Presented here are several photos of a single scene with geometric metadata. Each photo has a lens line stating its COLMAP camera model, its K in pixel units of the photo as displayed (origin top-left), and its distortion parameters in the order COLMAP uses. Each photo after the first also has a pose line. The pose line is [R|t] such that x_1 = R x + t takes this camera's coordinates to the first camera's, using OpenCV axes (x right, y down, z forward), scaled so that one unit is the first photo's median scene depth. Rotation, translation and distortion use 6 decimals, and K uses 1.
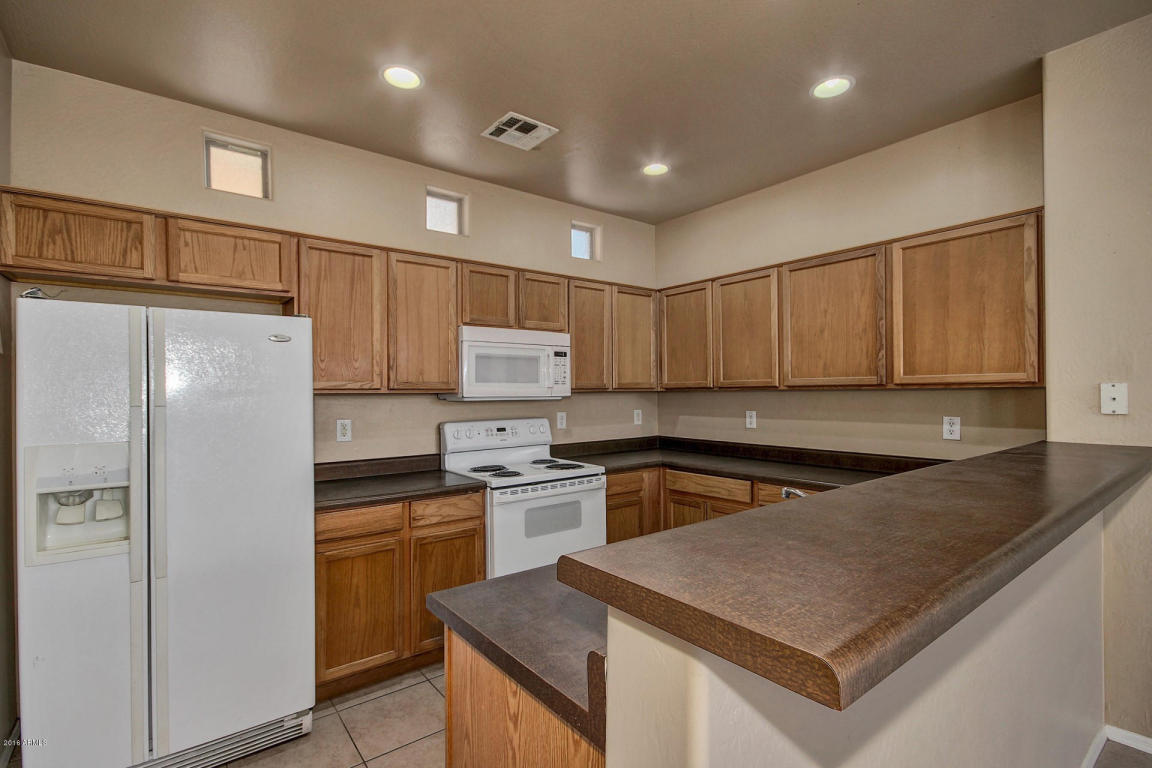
lens RADIAL K [[535.1, 0, 576.9], [0, 535.1, 392.8], [0, 0, 1]] dist [0.005926, -0.003627]
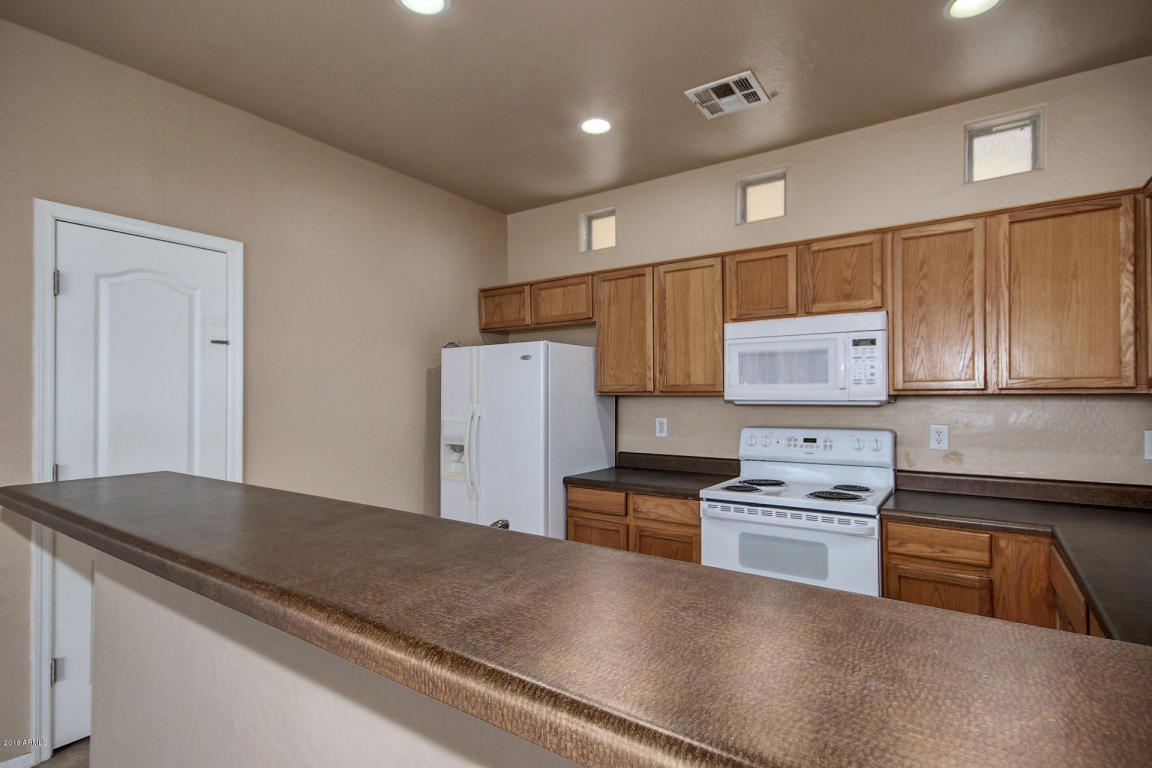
lens RADIAL K [[544.9, 0, 593.6], [0, 544.9, 403.6], [0, 0, 1]] dist [0.004473, -0.005090]
pose [[0.329177, 0.021369, -0.944026, 0.644577], [-0.002037, 0.999758, 0.021920, -0.006129], [0.944266, -0.005293, 0.329141, 0.492505]]
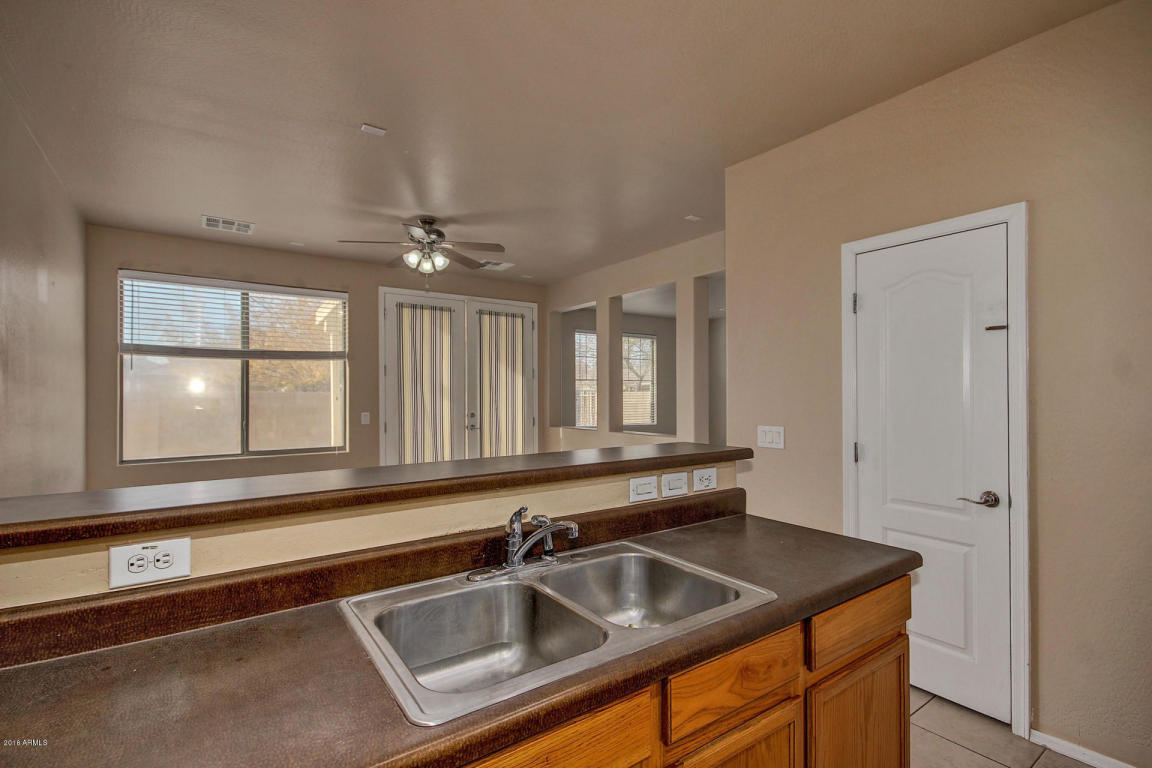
lens RADIAL K [[535.1, 0, 573.0], [0, 535.1, 387.5], [0, 0, 1]] dist [0.005926, -0.003627]
pose [[-0.998545, 0.012725, 0.052393, 0.185798], [0.012291, 0.999887, -0.008601, -0.003225], [-0.052497, -0.007945, -0.998590, 0.971553]]
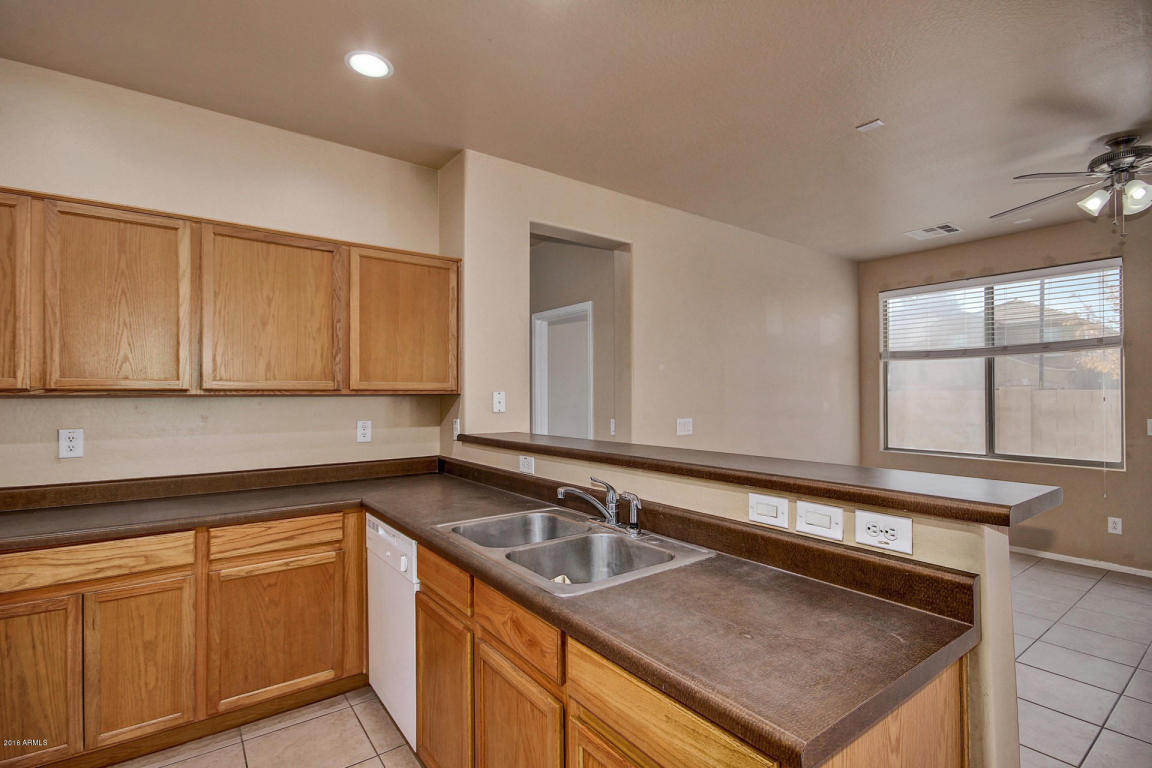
lens RADIAL K [[535.1, 0, 576.4], [0, 535.1, 392.4], [0, 0, 1]] dist [0.005926, -0.003627]
pose [[0.023604, 0.012299, 0.999646, -0.361107], [0.004643, 0.999912, -0.012412, 0.002618], [-0.999711, 0.004934, 0.023545, 0.531352]]
